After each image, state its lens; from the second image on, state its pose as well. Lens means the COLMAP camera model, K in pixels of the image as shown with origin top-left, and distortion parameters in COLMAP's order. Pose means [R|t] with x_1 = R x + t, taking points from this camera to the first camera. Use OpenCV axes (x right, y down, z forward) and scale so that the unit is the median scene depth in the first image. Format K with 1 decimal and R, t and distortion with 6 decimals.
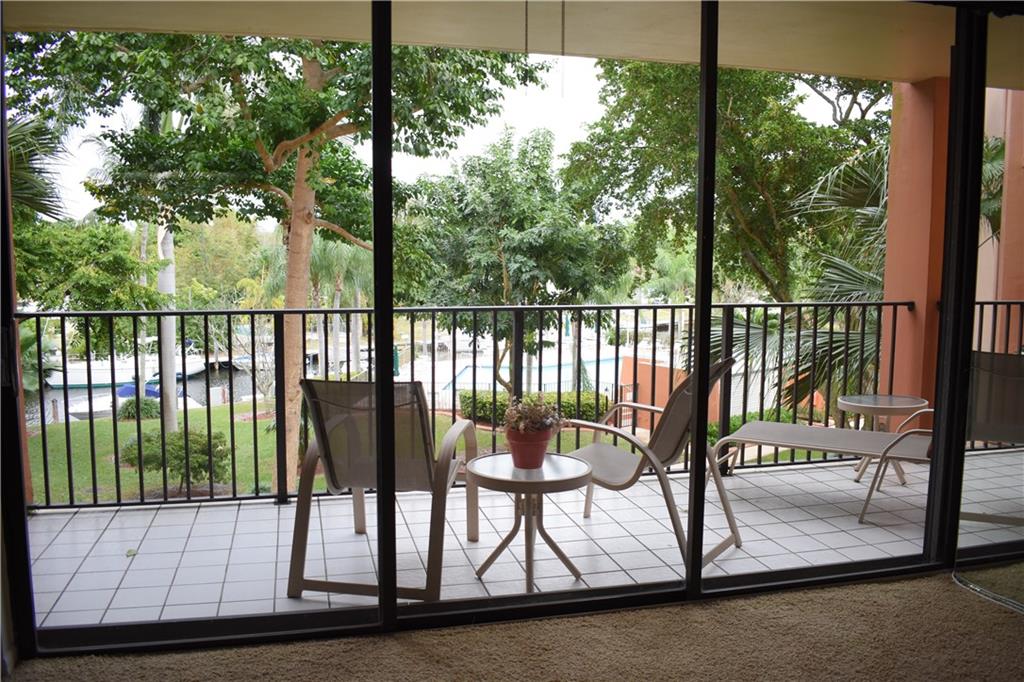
lens RADIAL K [[904.1, 0, 537.6], [0, 904.1, 342.6], [0, 0, 1]] dist [-0.002325, -0.001079]
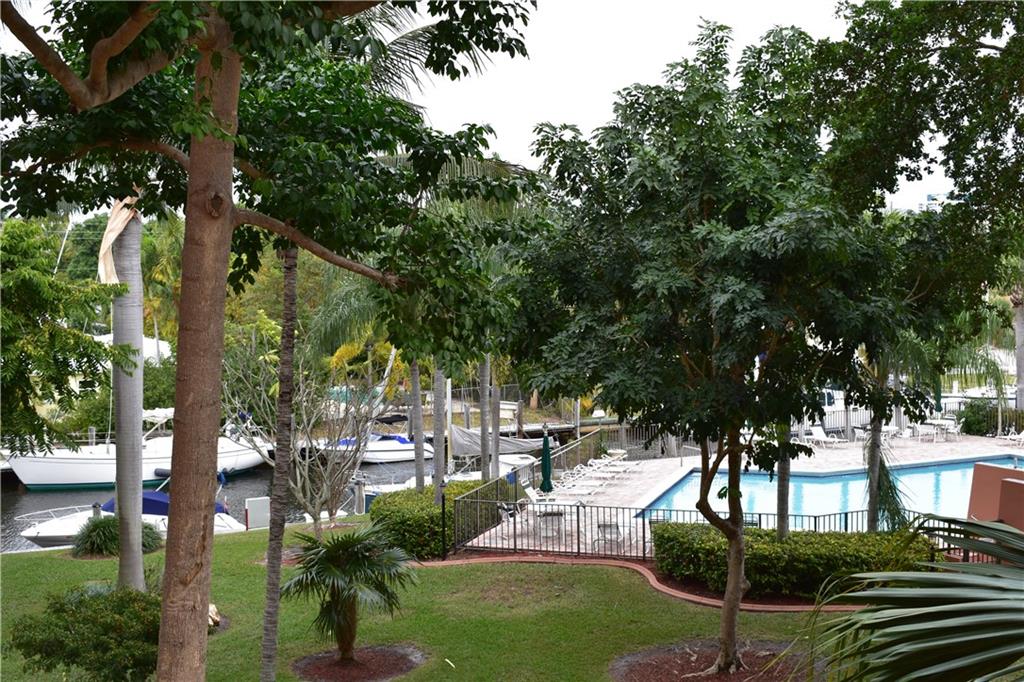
lens RADIAL K [[1518.3, 0, 512.0], [0, 1518.3, 341.0], [0, 0, 1]] dist [-0.024292, -0.022401]
pose [[0.975058, 0.007384, -0.221827, 0.046641], [-0.018415, 0.998692, -0.047700, -0.018238], [0.221184, 0.050595, 0.973919, 0.150772]]
